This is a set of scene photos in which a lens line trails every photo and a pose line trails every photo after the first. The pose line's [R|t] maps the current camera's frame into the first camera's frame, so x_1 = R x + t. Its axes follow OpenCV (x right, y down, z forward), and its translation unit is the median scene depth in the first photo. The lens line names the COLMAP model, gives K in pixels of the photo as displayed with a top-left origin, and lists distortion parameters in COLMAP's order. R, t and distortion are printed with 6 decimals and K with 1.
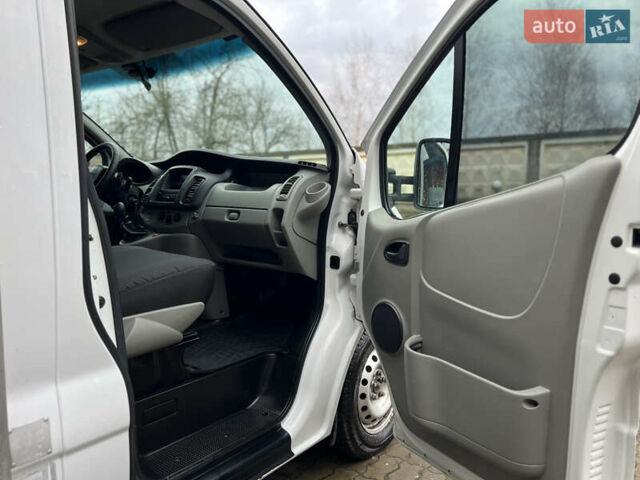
lens RADIAL K [[475.7, 0, 320.2], [0, 475.7, 251.8], [0, 0, 1]] dist [0.056004, -0.065086]
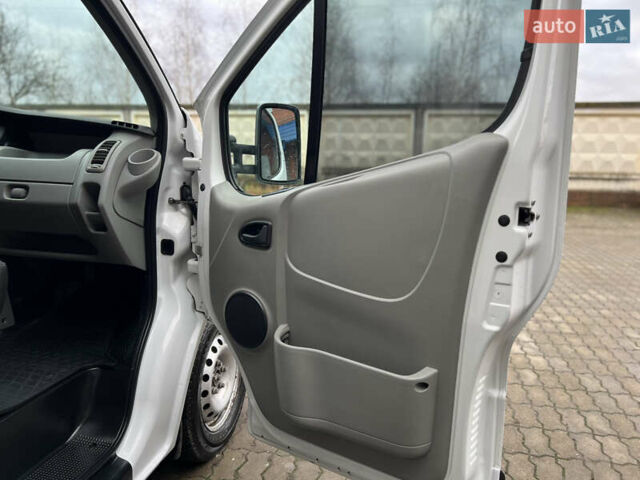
lens RADIAL K [[475.7, 0, 320.2], [0, 475.7, 251.8], [0, 0, 1]] dist [0.056004, -0.065086]
pose [[0.901218, -0.069569, 0.427746, -0.088079], [0.038507, 0.995982, 0.080856, -0.026945], [-0.431652, -0.056398, 0.900275, 0.132807]]
